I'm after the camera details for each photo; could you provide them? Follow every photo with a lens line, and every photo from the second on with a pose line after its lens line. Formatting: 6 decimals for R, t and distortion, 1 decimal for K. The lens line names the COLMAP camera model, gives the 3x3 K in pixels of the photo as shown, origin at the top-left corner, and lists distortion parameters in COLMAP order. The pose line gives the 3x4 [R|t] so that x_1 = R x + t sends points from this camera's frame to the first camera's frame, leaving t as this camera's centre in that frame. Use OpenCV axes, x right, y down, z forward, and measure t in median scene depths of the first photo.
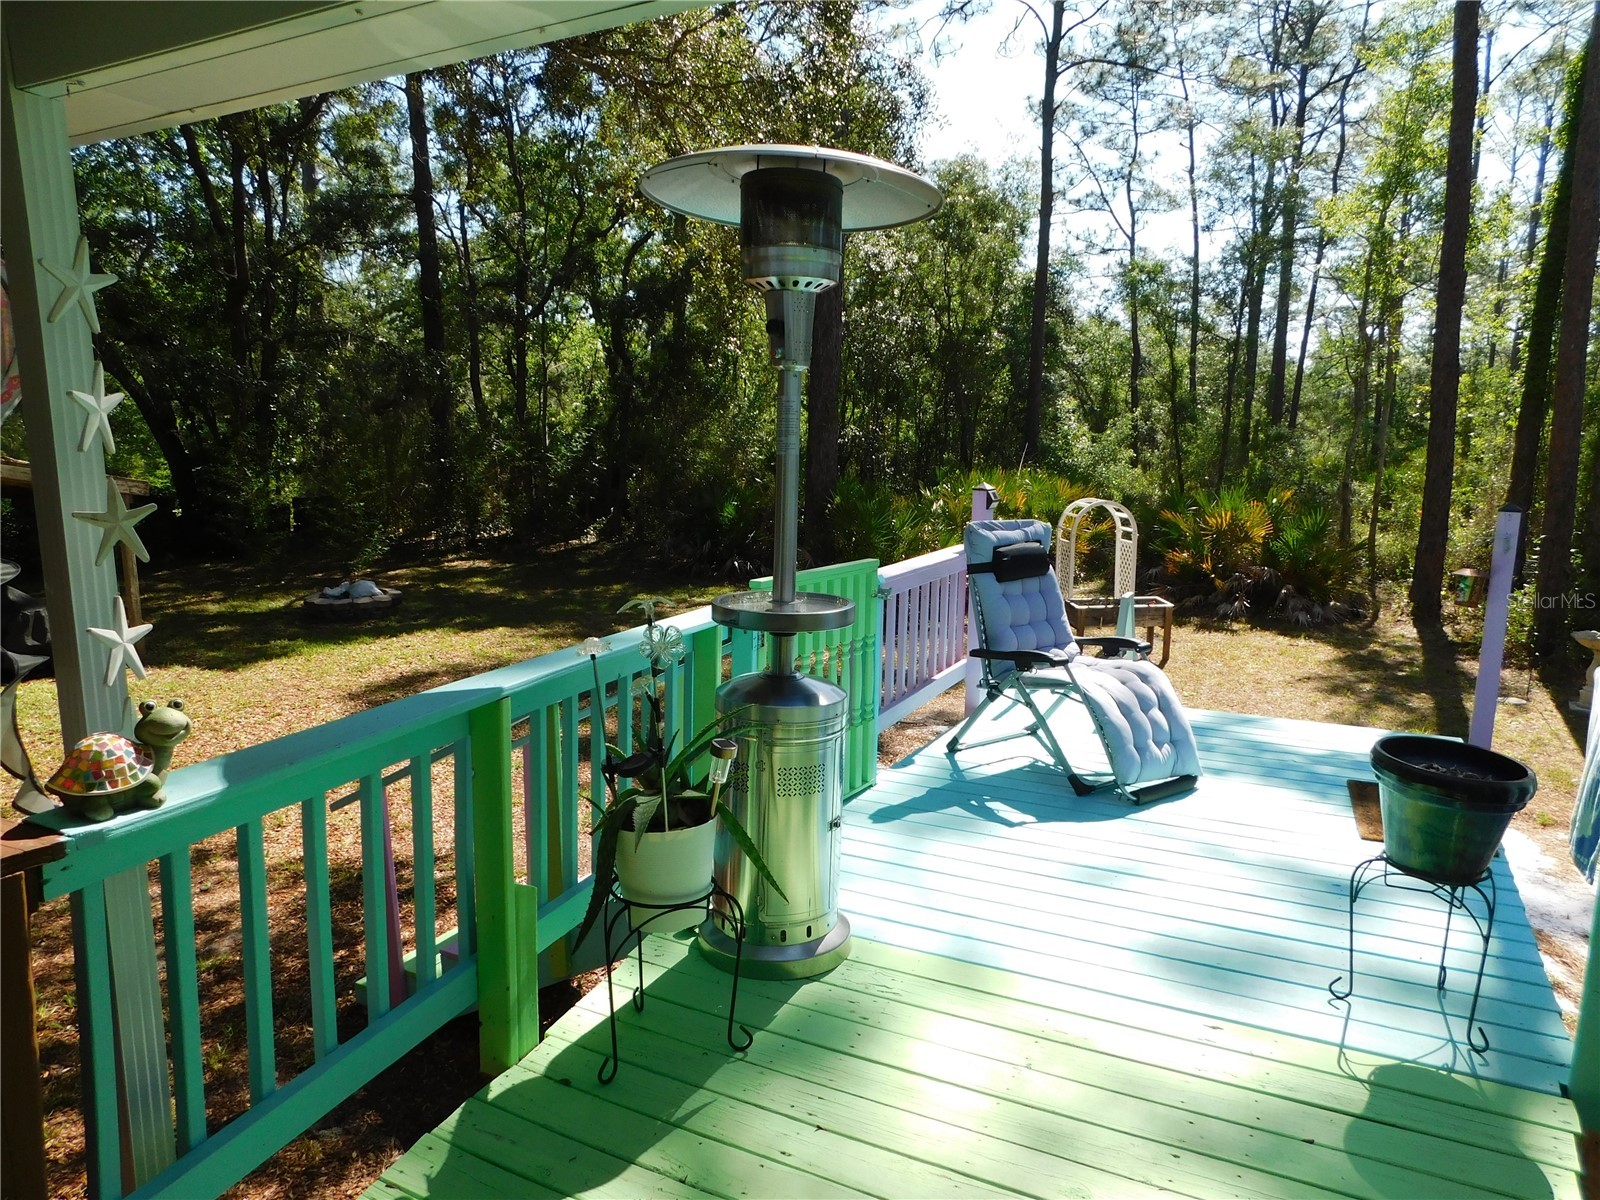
lens RADIAL K [[1102.3, 0, 800.3], [0, 1102.3, 592.3], [0, 0, 1]] dist [-0.044658, -0.000812]
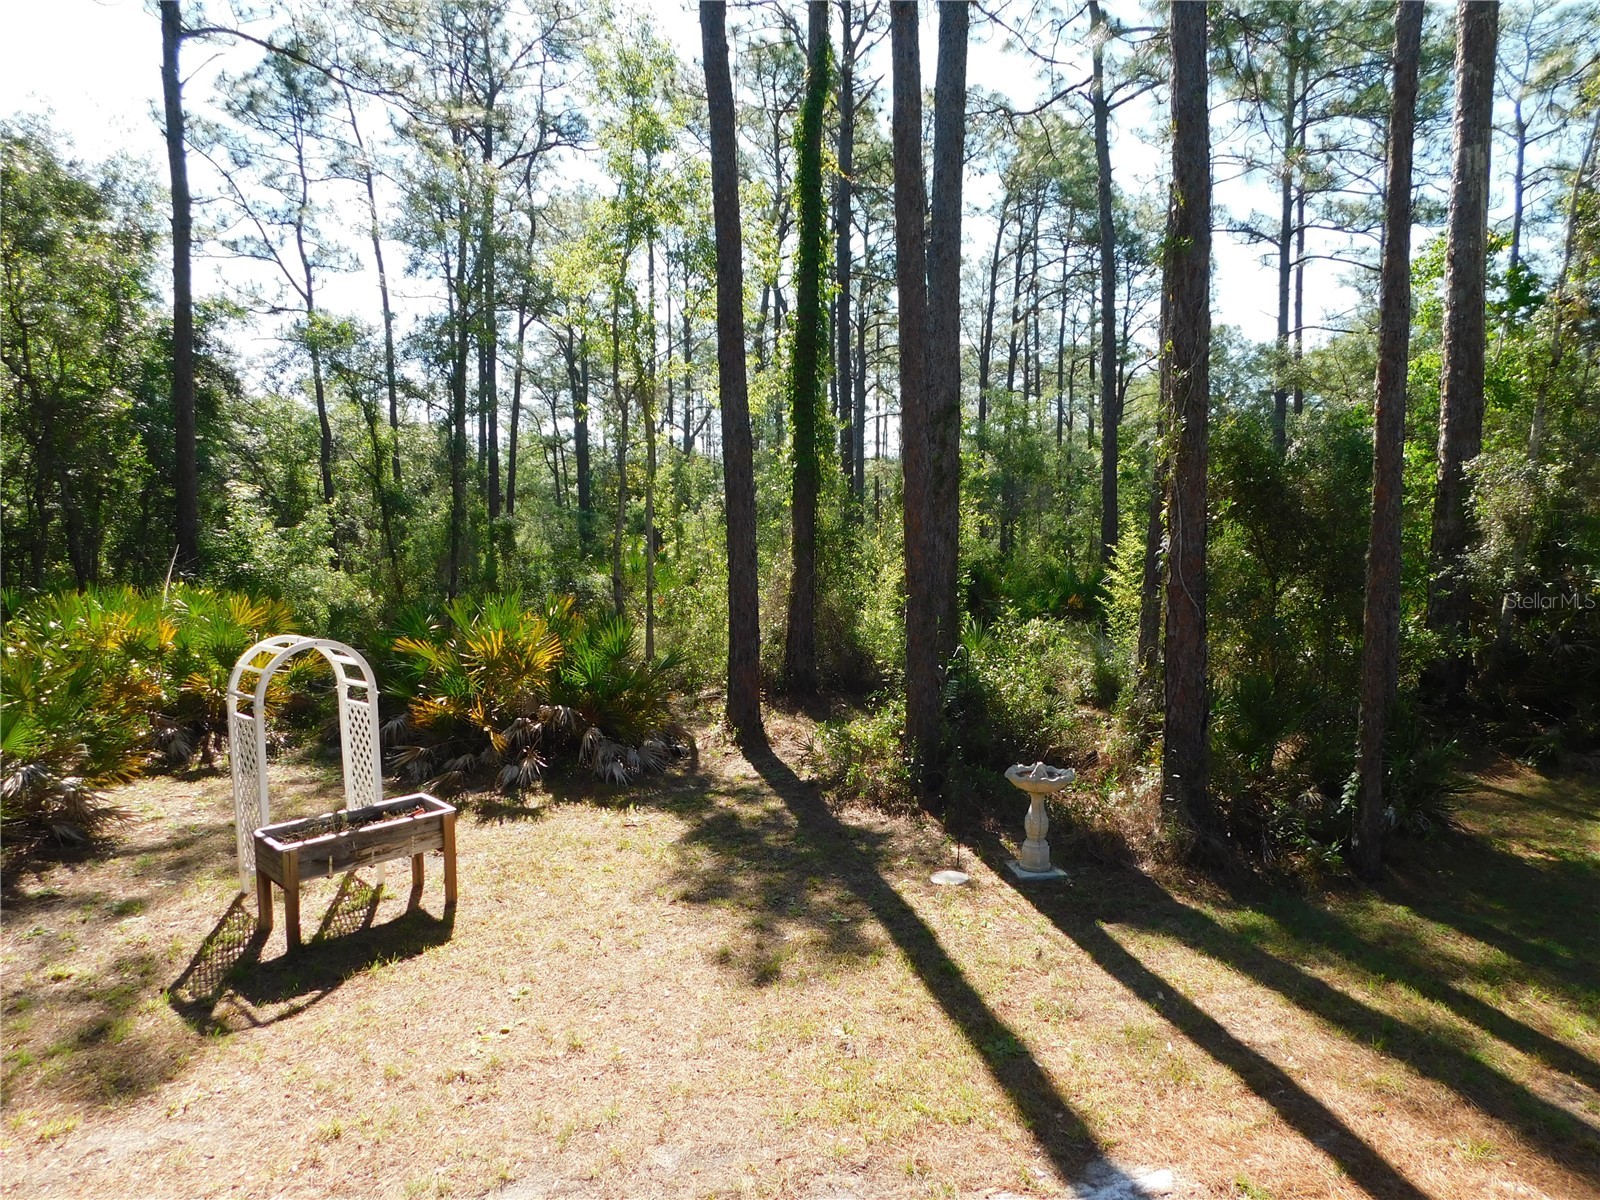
lens RADIAL K [[1056.7, 0, 800.0], [0, 1056.7, 600.0], [0, 0, 1]] dist [-0.054842, 0.053209]
pose [[0.751865, -0.064966, 0.656108, 0.051495], [0.115336, 0.992749, -0.033870, -0.025797], [-0.649151, 0.101139, 0.753906, 0.194717]]
